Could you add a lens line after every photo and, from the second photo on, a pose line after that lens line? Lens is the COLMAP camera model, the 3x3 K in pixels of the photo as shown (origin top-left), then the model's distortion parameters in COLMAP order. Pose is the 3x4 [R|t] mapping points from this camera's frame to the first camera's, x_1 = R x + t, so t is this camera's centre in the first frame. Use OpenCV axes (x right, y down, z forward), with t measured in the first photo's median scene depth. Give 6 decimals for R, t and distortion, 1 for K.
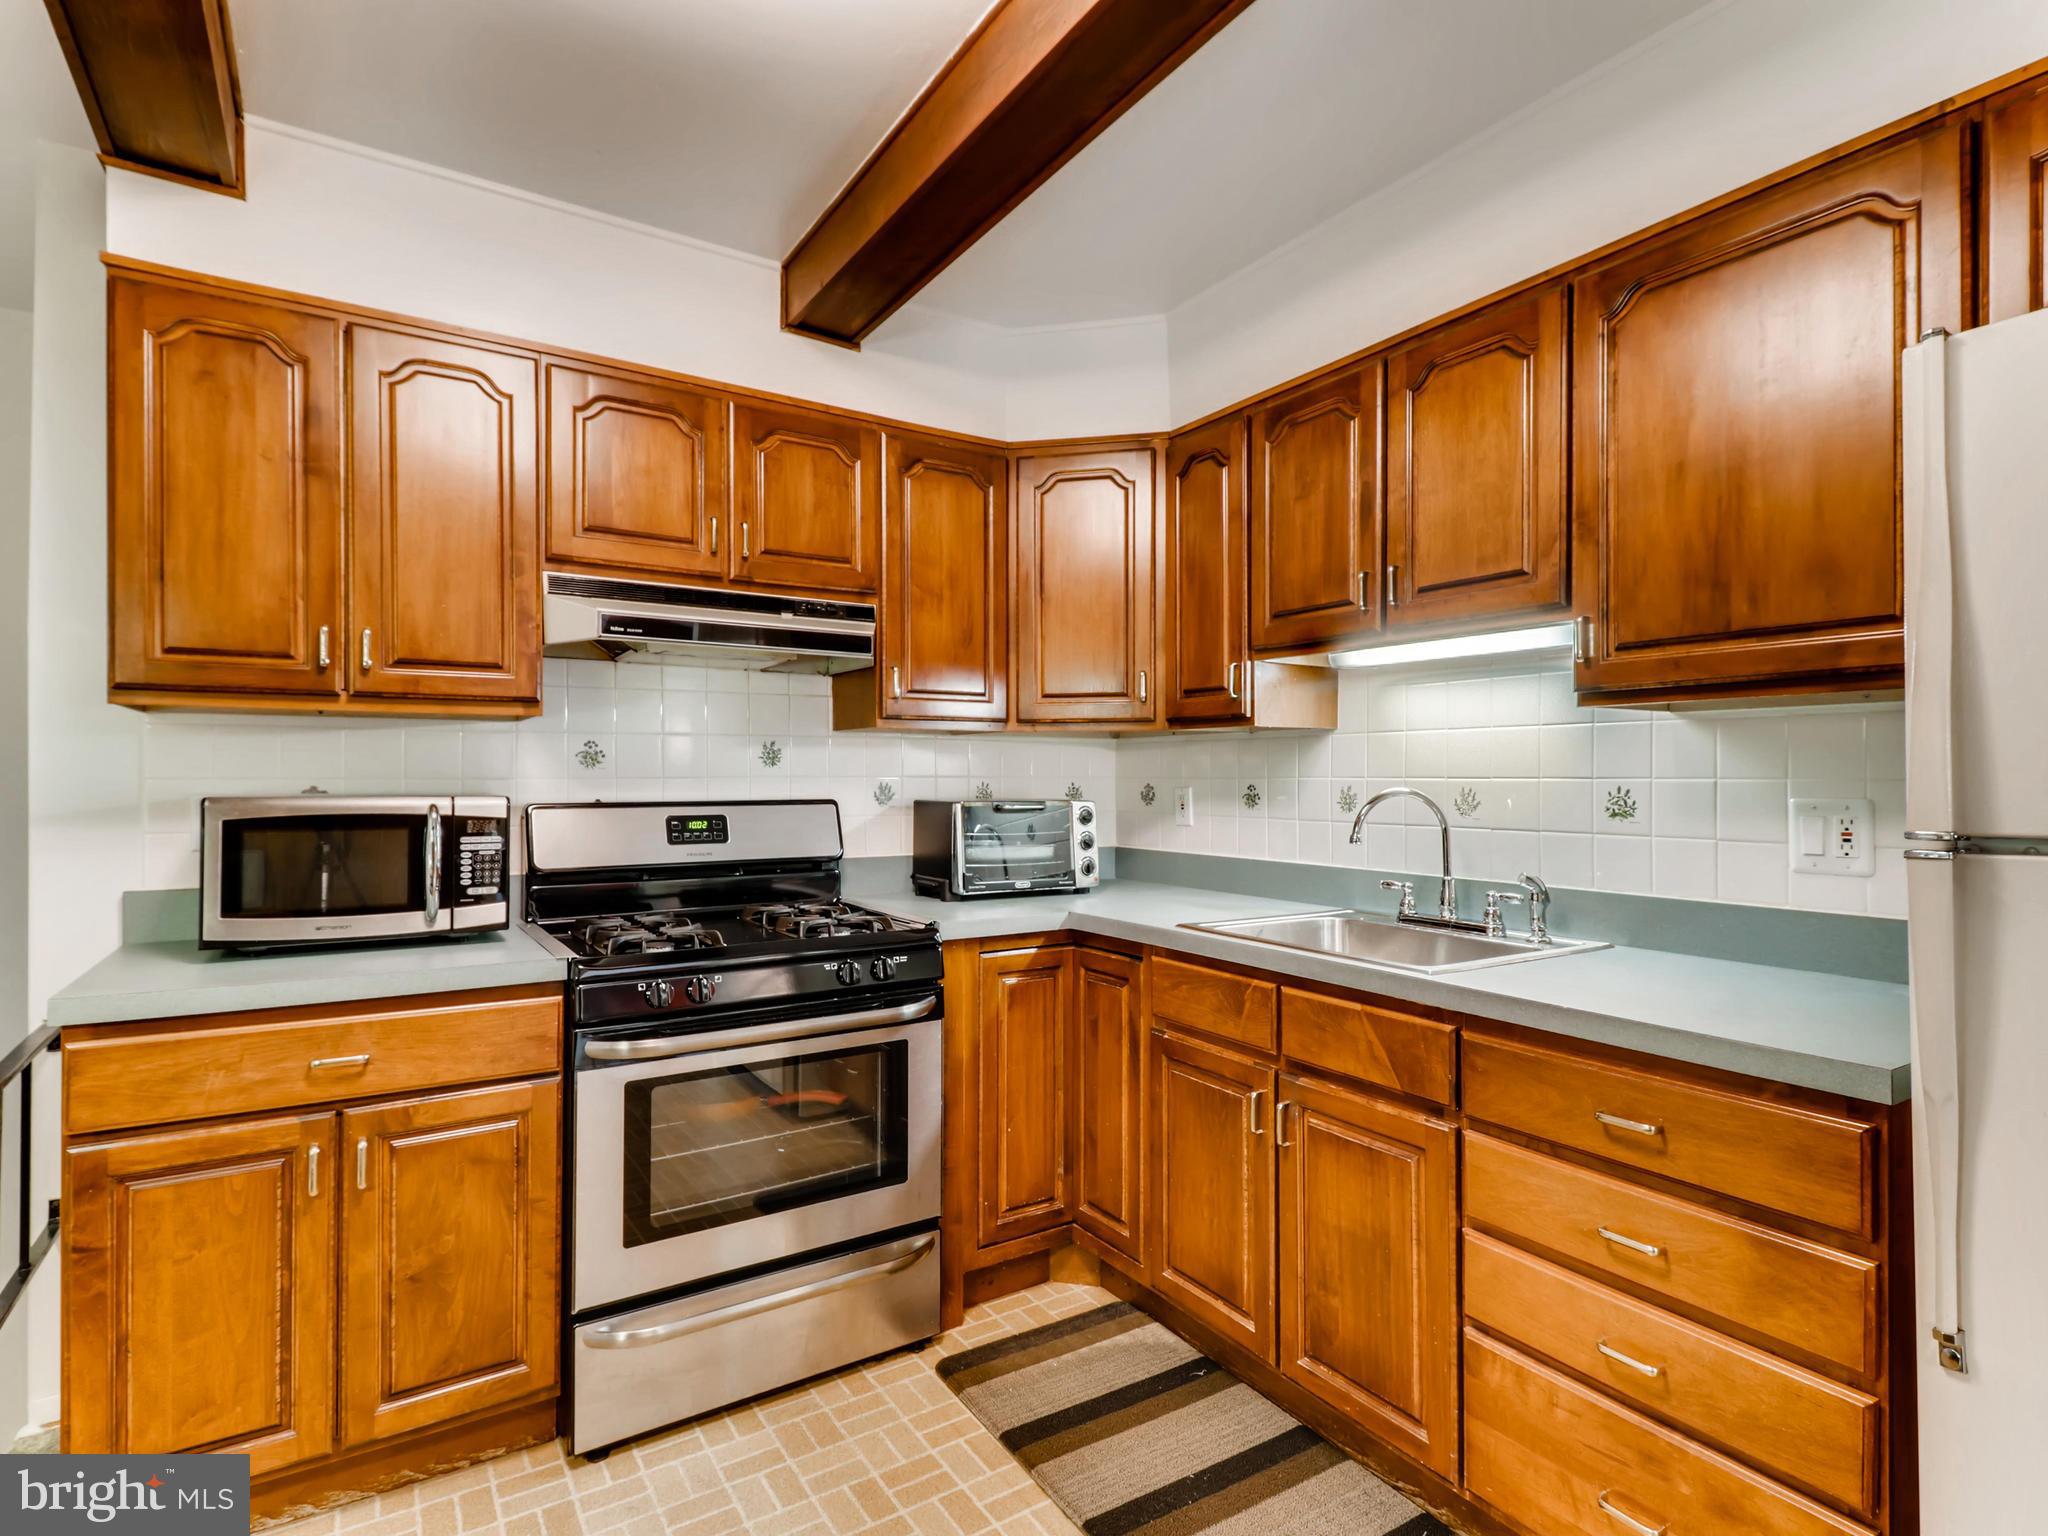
lens RADIAL K [[1051.9, 0, 1030.3], [0, 1051.9, 770.0], [0, 0, 1]] dist [0.021036, -0.008165]
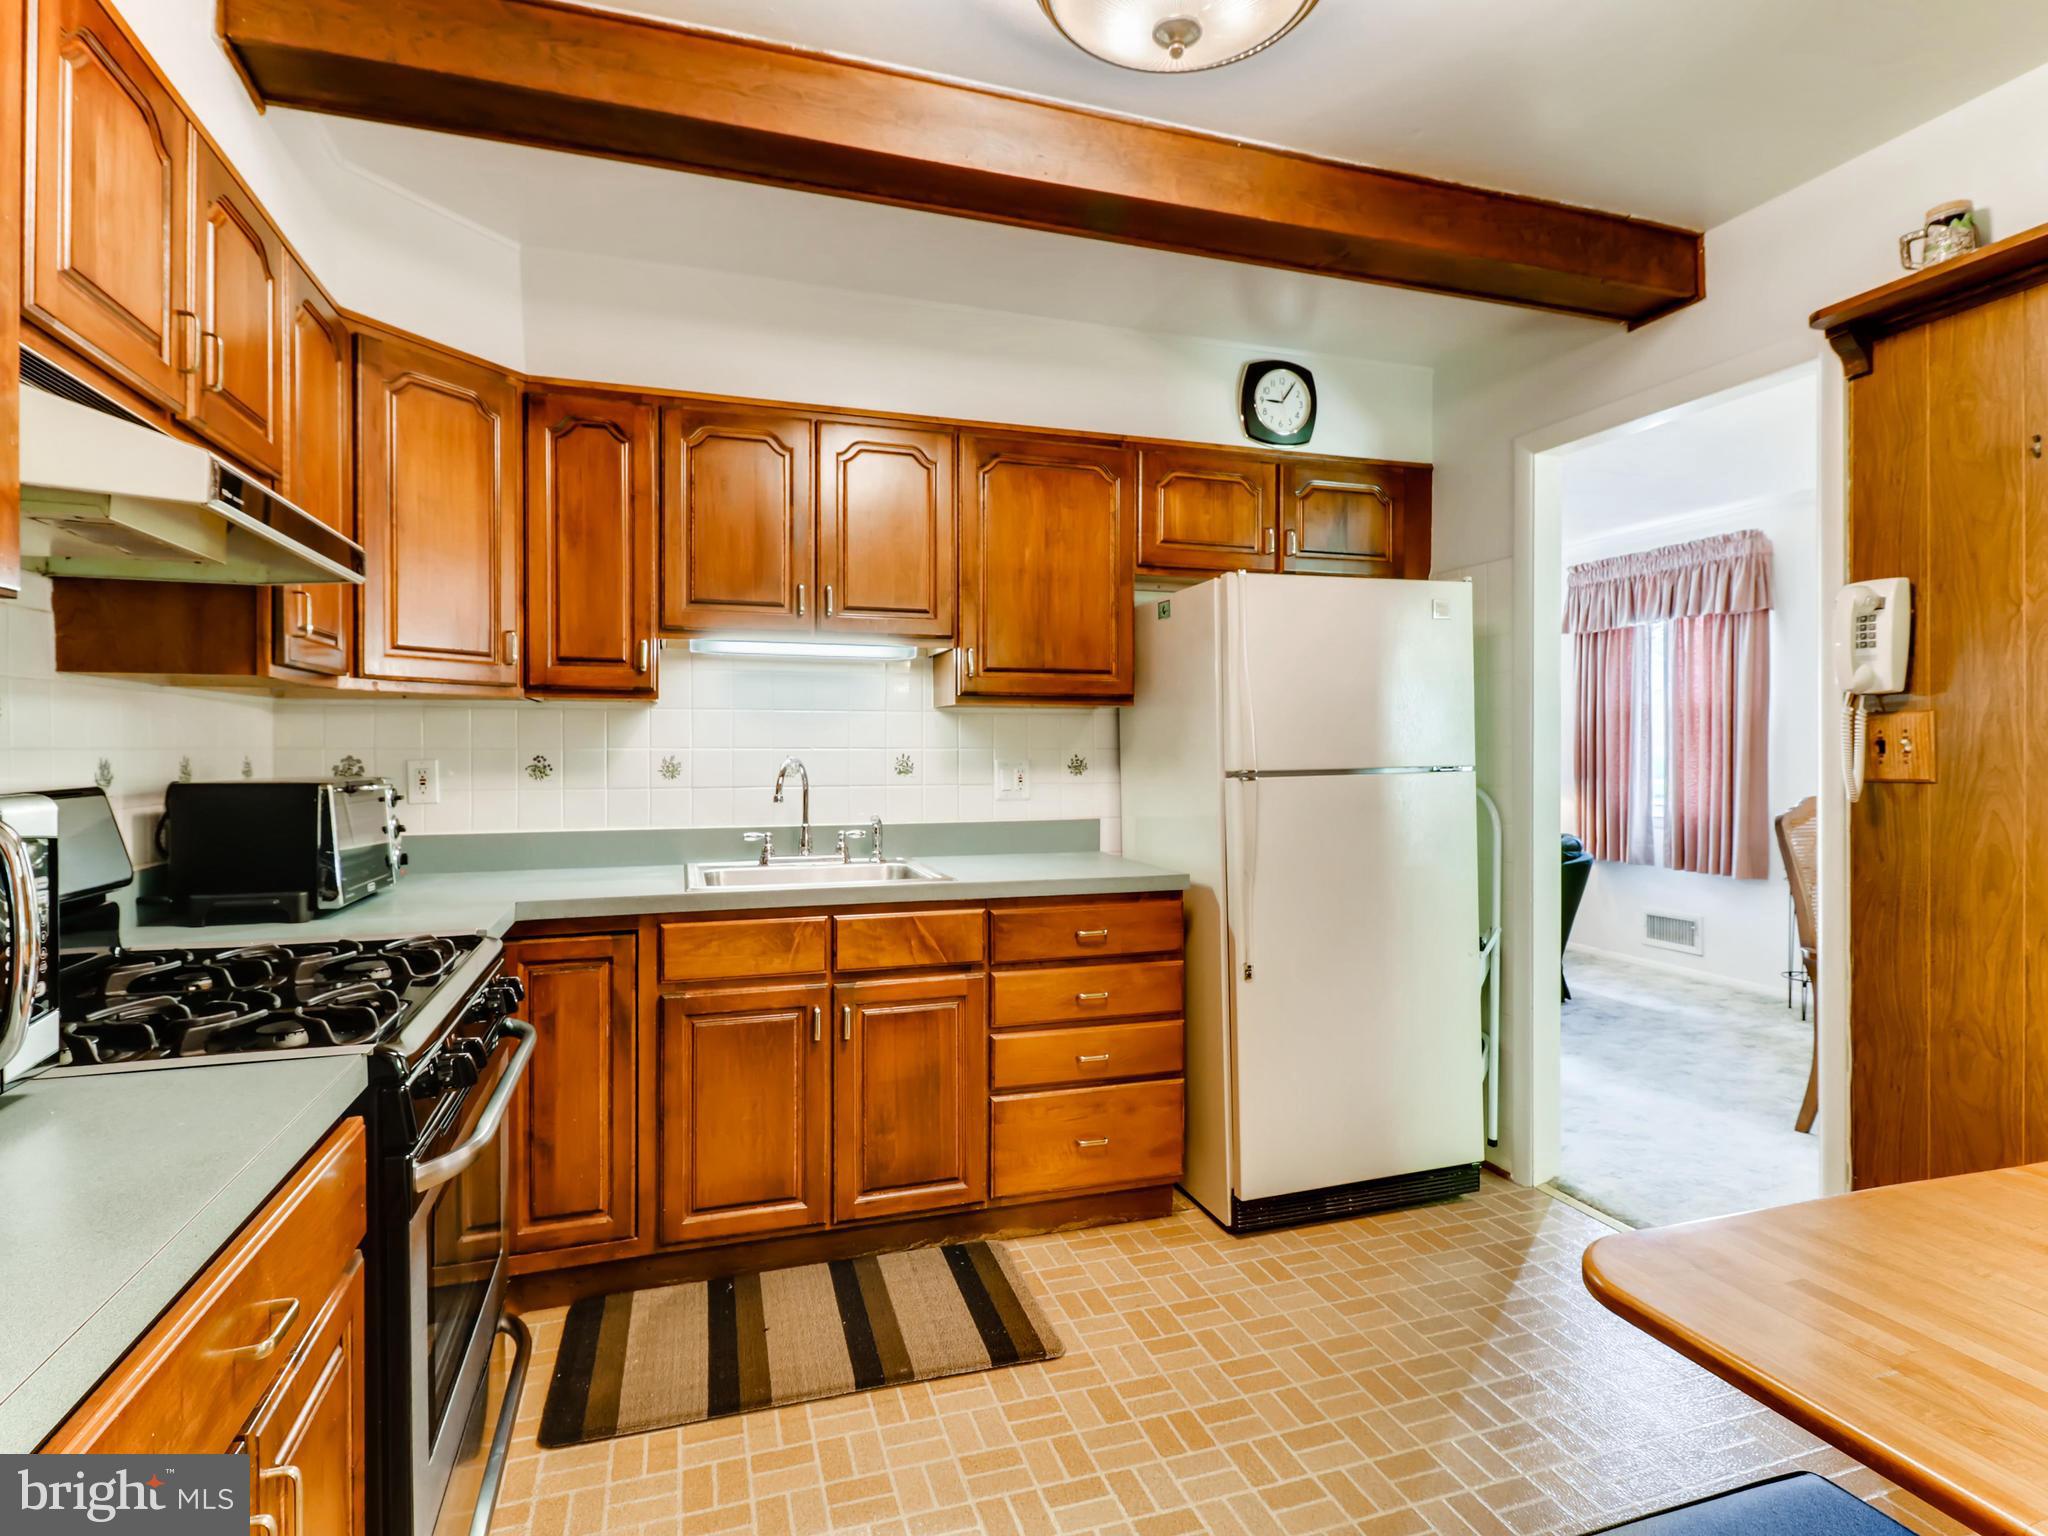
lens RADIAL K [[1051.9, 0, 1032.3], [0, 1051.9, 747.9], [0, 0, 1]] dist [0.021036, -0.008165]
pose [[0.249349, -0.002763, 0.968410, -0.924862], [-0.005997, 0.999972, 0.004398, -0.000677], [-0.968395, -0.006904, 0.249325, 0.470632]]
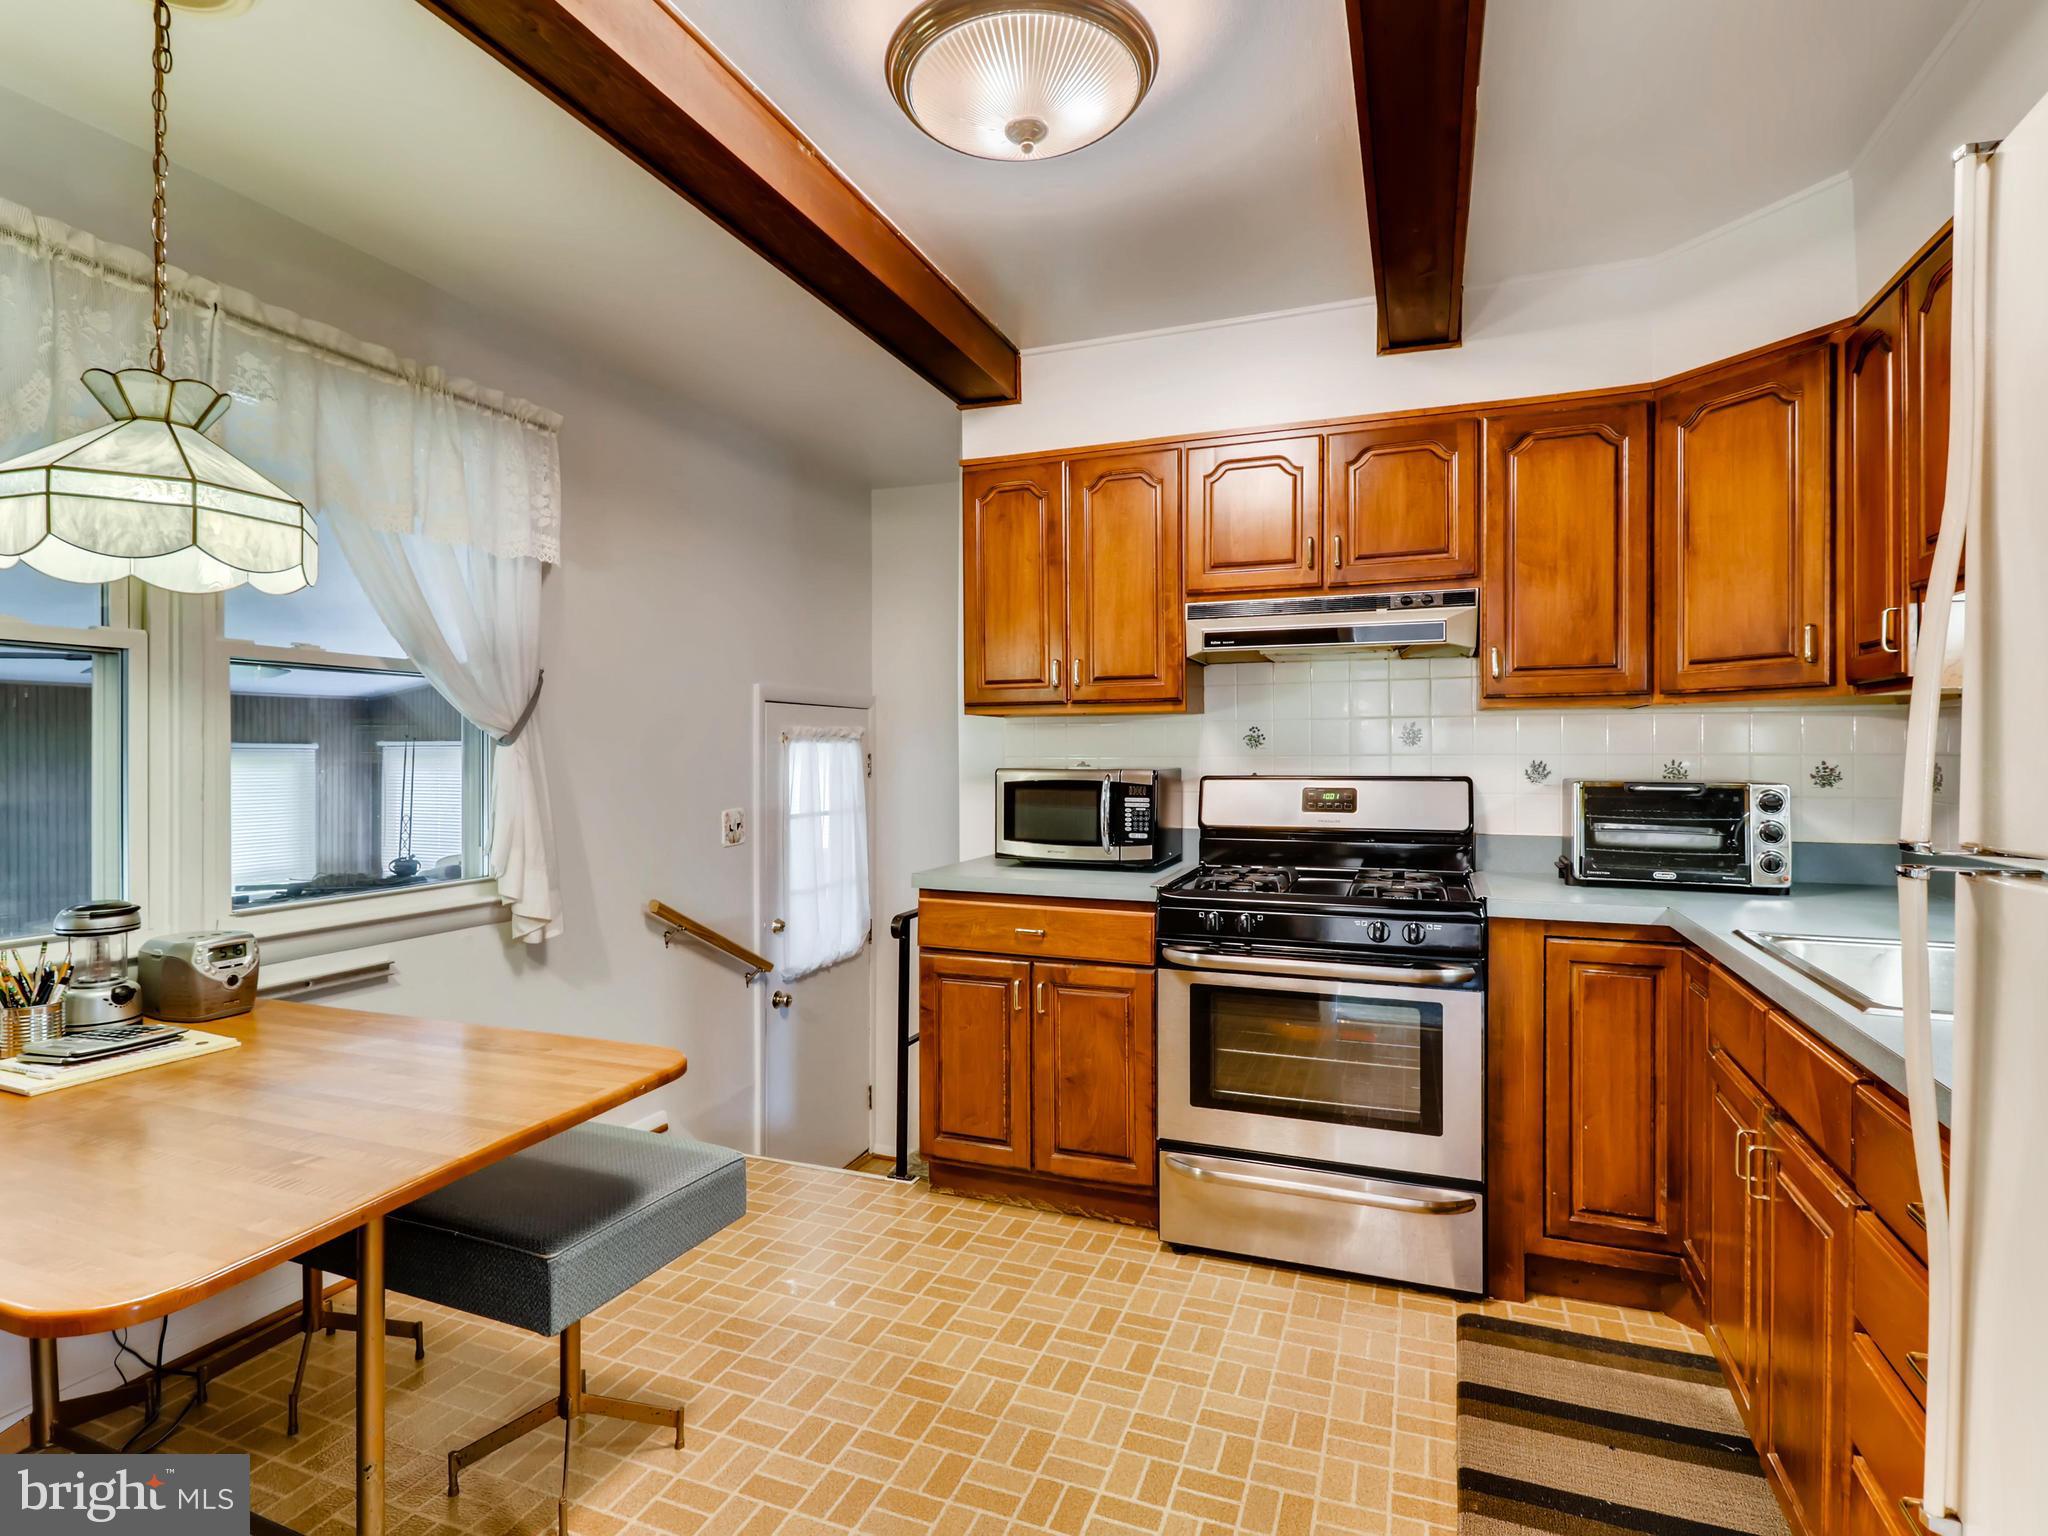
lens RADIAL K [[1051.9, 0, 983.2], [0, 1051.9, 754.4], [0, 0, 1]] dist [0.021036, -0.008165]
pose [[0.579578, 0.000680, -0.814916, 0.487914], [0.010014, 0.999918, 0.007957, -0.008700], [0.814855, -0.012773, 0.579524, 0.007693]]
